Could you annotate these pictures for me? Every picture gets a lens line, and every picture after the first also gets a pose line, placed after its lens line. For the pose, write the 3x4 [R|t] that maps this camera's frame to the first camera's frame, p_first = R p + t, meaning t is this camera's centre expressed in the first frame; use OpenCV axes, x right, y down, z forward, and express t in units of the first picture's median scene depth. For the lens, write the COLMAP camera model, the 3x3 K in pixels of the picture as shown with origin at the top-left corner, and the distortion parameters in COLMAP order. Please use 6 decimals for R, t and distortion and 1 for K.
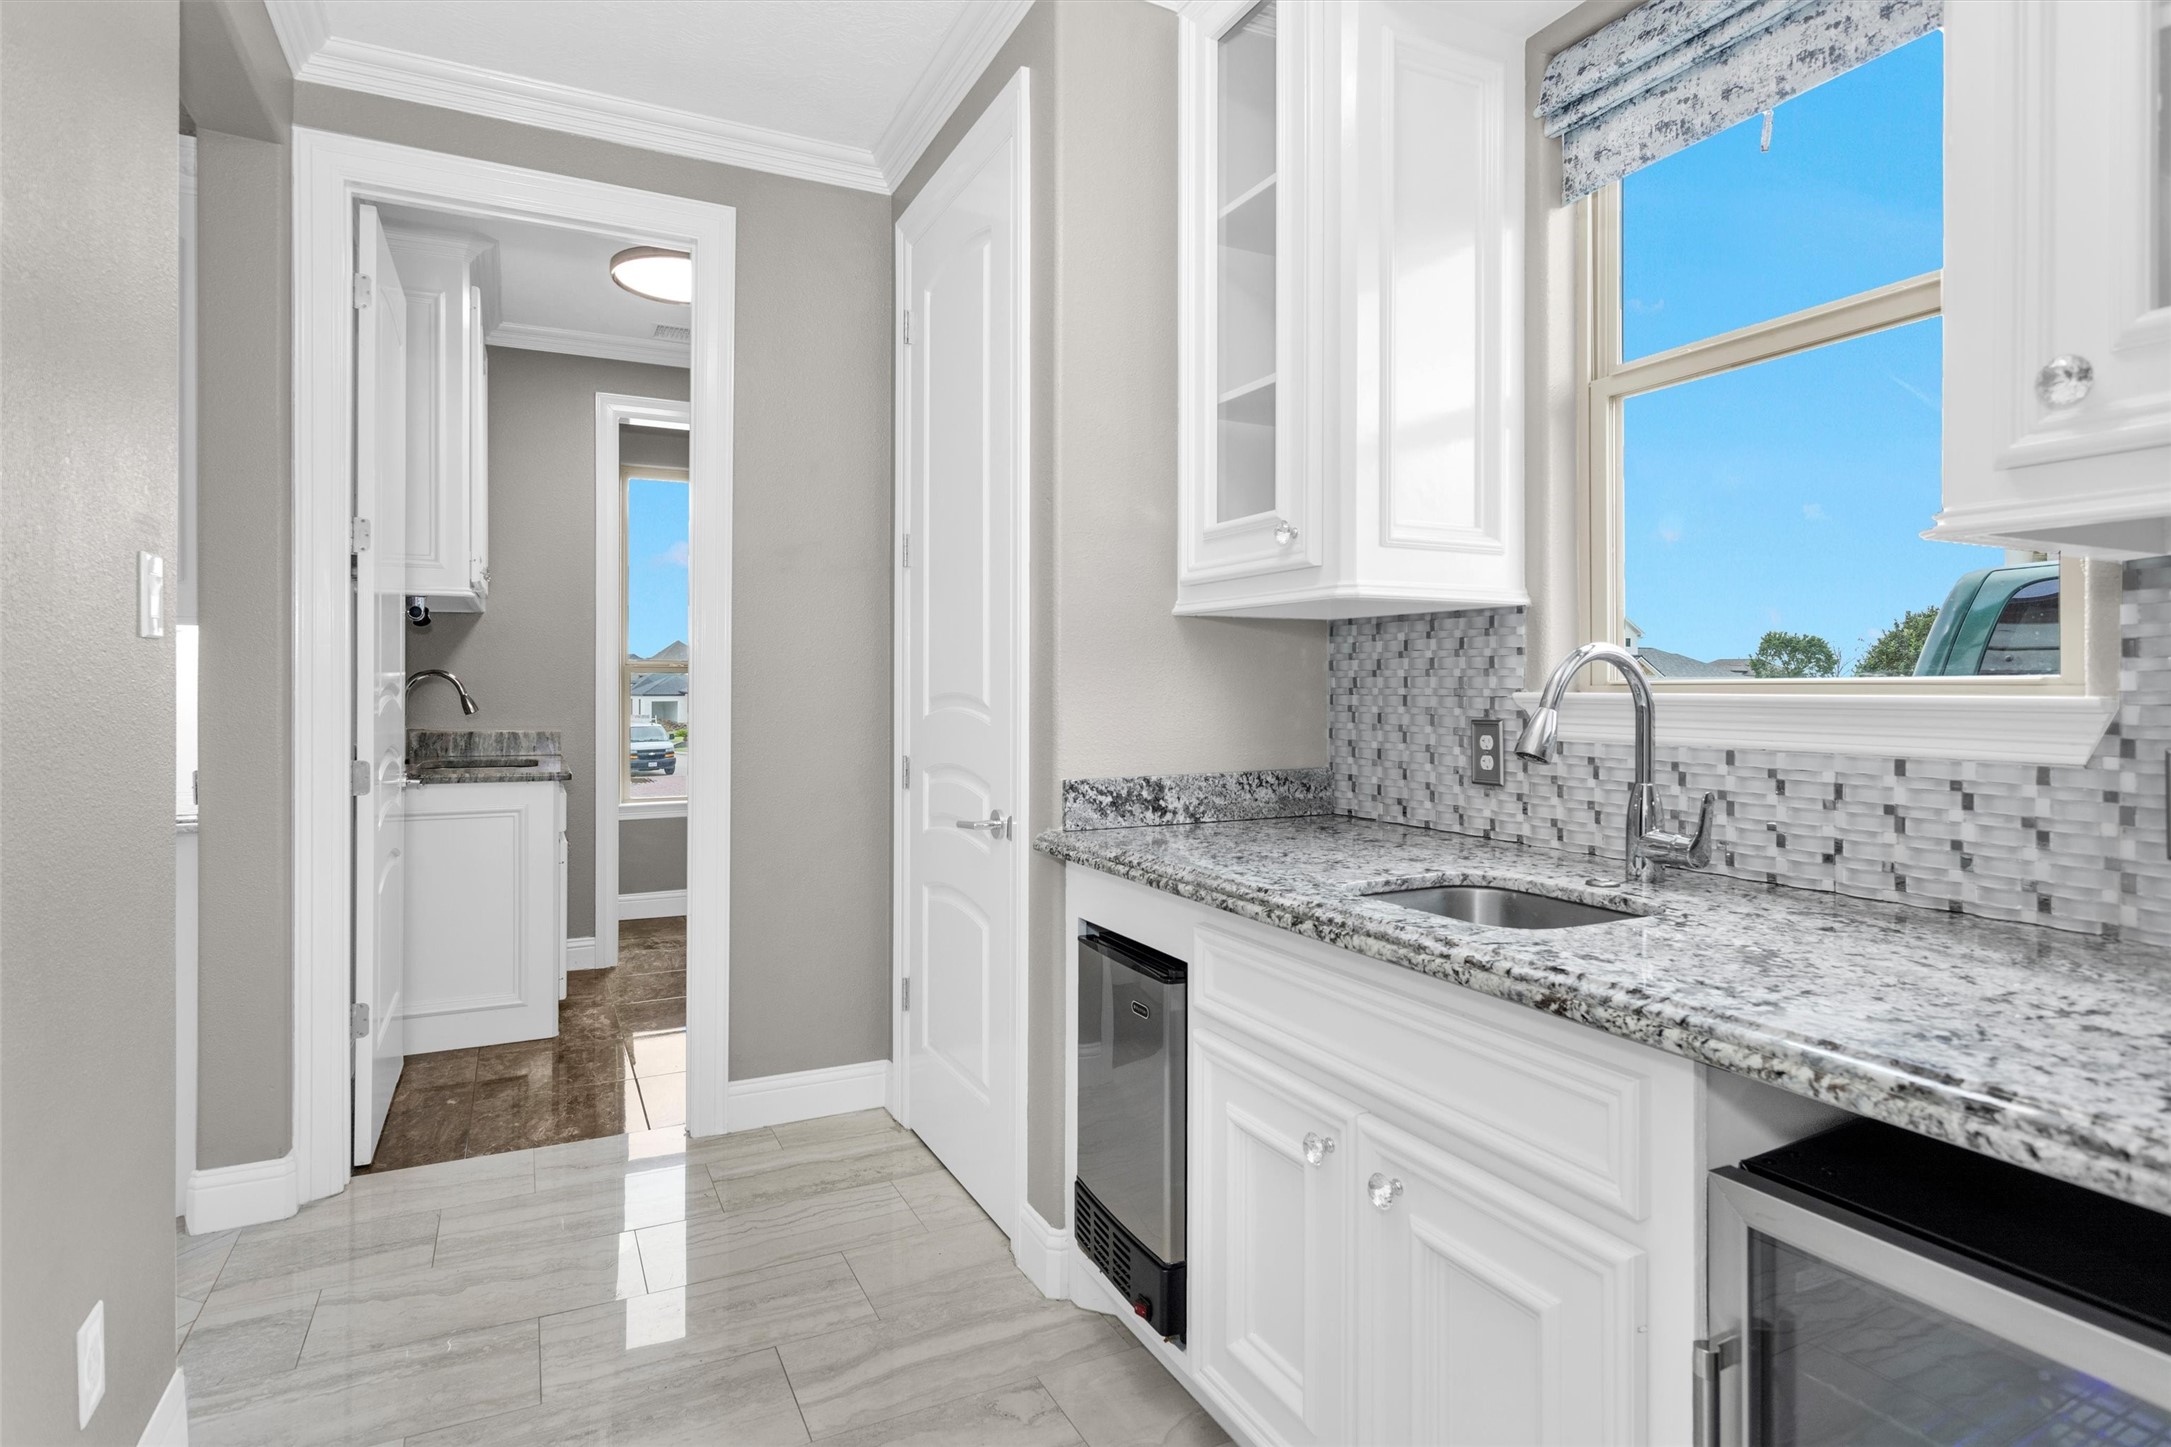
lens RADIAL K [[1123.7, 0, 1084.4], [0, 1123.7, 699.7], [0, 0, 1]] dist [-0.003059, -0.000419]
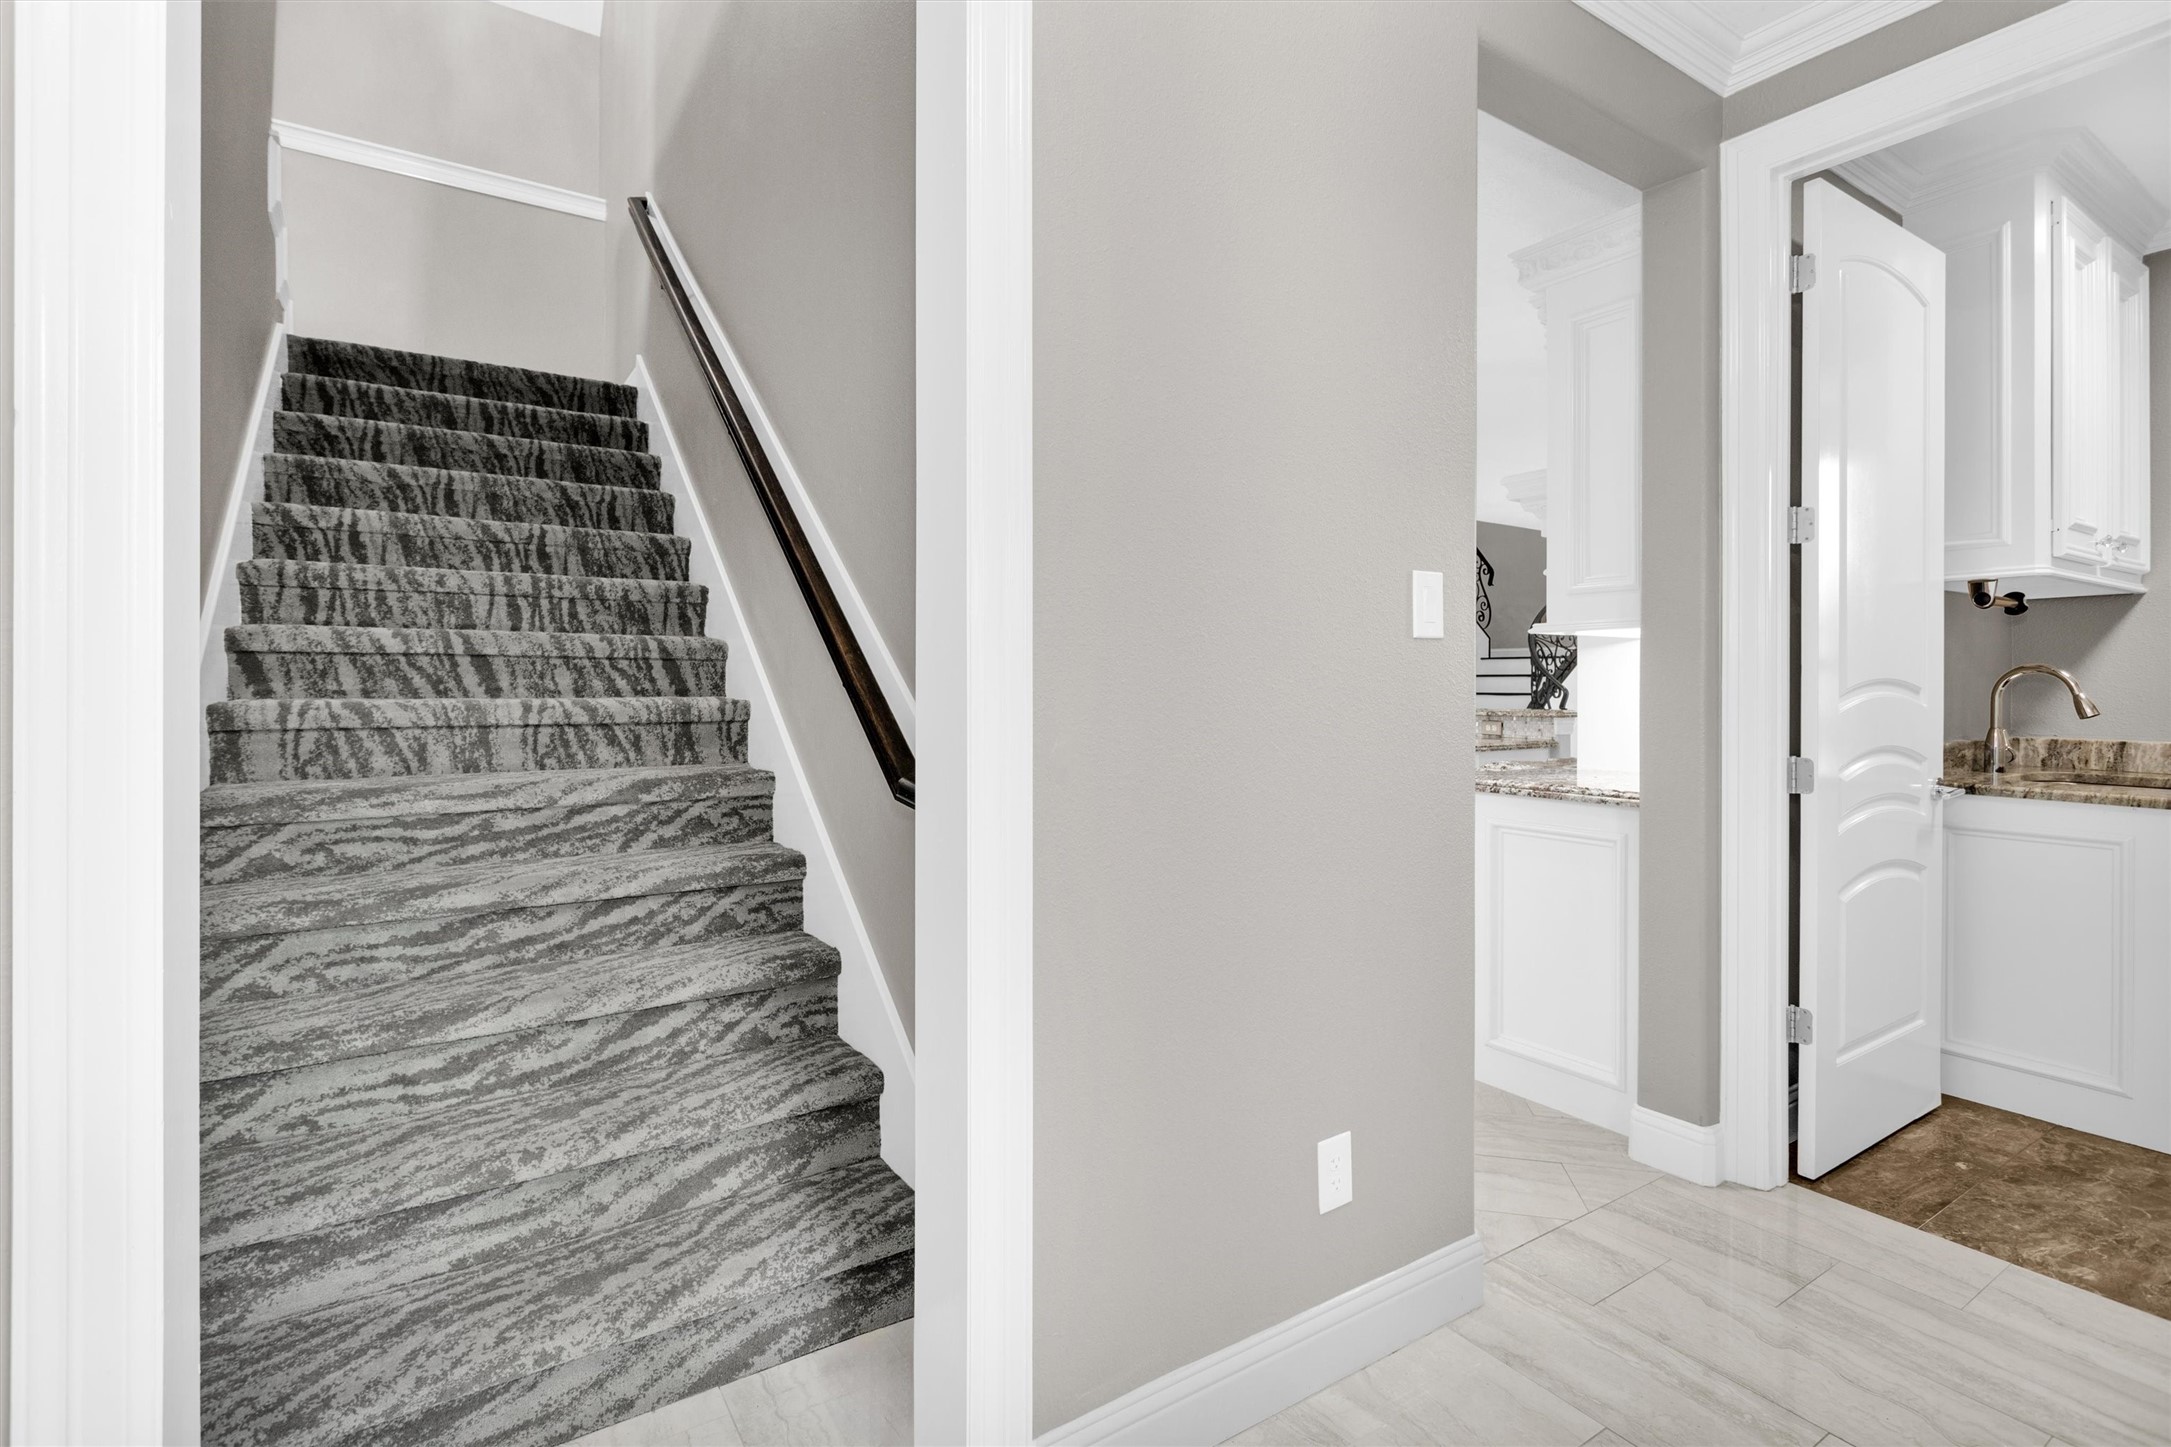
lens RADIAL K [[1027.6, 0, 1076.4], [0, 1027.6, 688.0], [0, 0, 1]] dist [0.001211, 0.000463]
pose [[0.125347, 0.005221, -0.992099, 0.149945], [-0.019046, 0.999815, 0.002855, 0.003985], [0.991930, 0.018538, 0.125423, 0.253483]]
